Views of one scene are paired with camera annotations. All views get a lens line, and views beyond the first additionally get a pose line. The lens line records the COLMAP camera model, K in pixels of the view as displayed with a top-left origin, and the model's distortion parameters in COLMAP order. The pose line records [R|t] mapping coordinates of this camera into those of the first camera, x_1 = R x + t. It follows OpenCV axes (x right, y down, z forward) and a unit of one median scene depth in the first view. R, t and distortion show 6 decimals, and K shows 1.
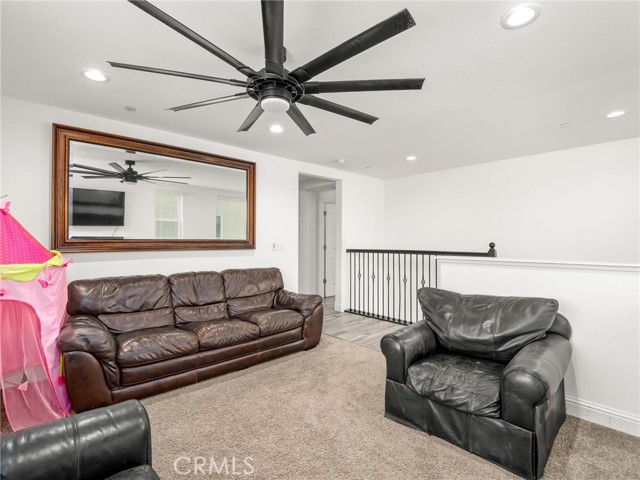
lens RADIAL K [[313.5, 0, 316.0], [0, 313.5, 236.1], [0, 0, 1]] dist [-0.013330, -0.002804]
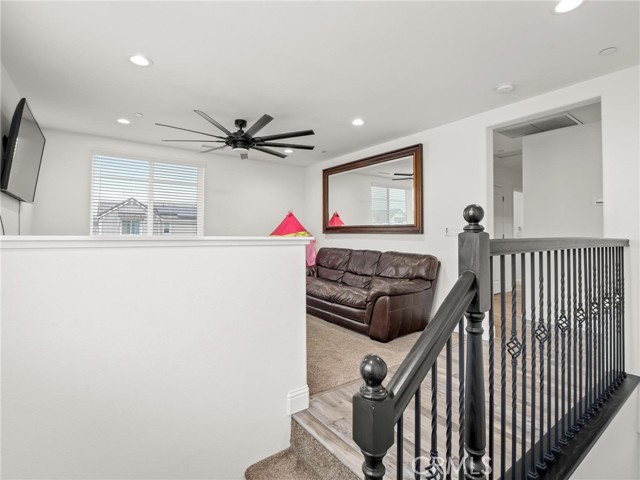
lens RADIAL K [[313.5, 0, 321.3], [0, 313.5, 235.3], [0, 0, 1]] dist [-0.013330, -0.002804]
pose [[-0.136497, 0.001499, -0.990639, 0.804547], [0.009281, 0.999957, 0.000234, 0.043597], [0.990597, -0.009162, -0.136505, 0.850361]]
